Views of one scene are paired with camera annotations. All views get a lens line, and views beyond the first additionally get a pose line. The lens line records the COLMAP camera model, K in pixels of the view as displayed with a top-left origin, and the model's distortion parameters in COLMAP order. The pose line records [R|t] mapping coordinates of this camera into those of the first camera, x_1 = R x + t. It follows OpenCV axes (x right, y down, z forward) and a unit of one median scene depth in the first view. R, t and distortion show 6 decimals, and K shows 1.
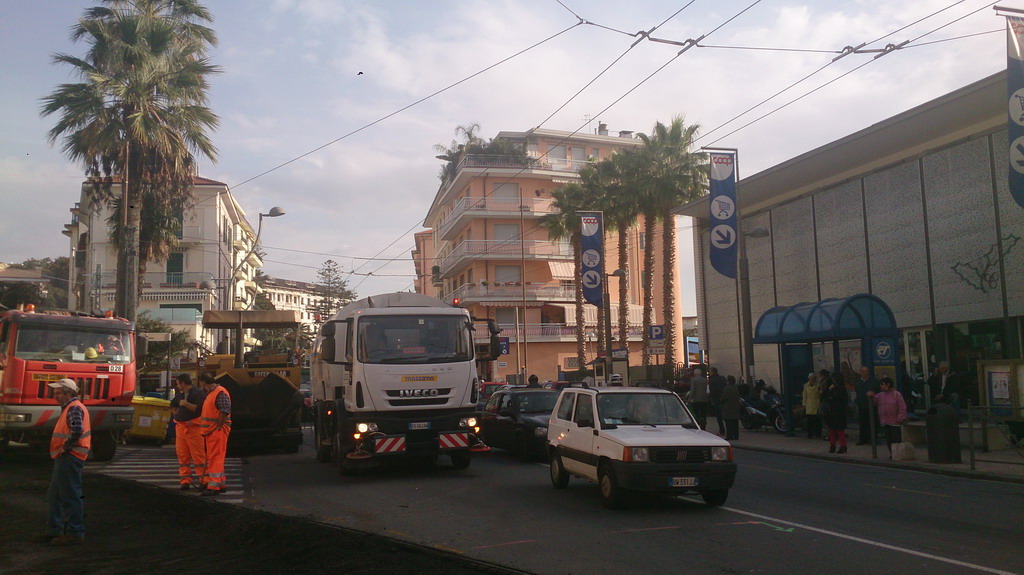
lens RADIAL K [[903.1, 0, 512.0], [0, 903.1, 287.5], [0, 0, 1]] dist [0.159424, -0.253780]
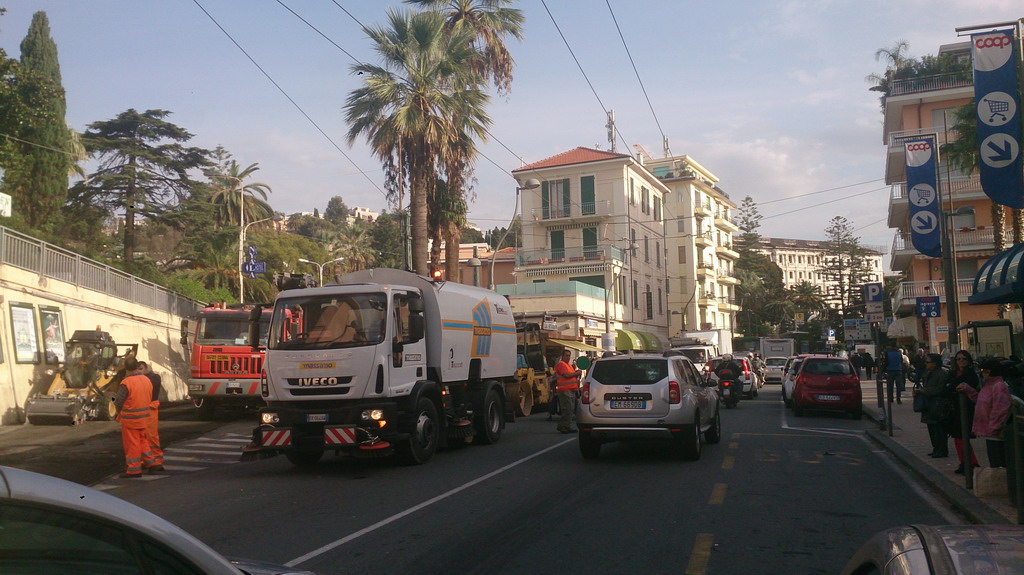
lens RADIAL K [[903.1, 0, 512.0], [0, 903.1, 287.5], [0, 0, 1]] dist [0.159424, -0.253780]
pose [[0.828434, -0.044589, -0.558308, 0.313114], [0.067145, 0.997543, 0.019965, 0.009568], [0.556047, -0.054027, 0.829393, 0.196961]]
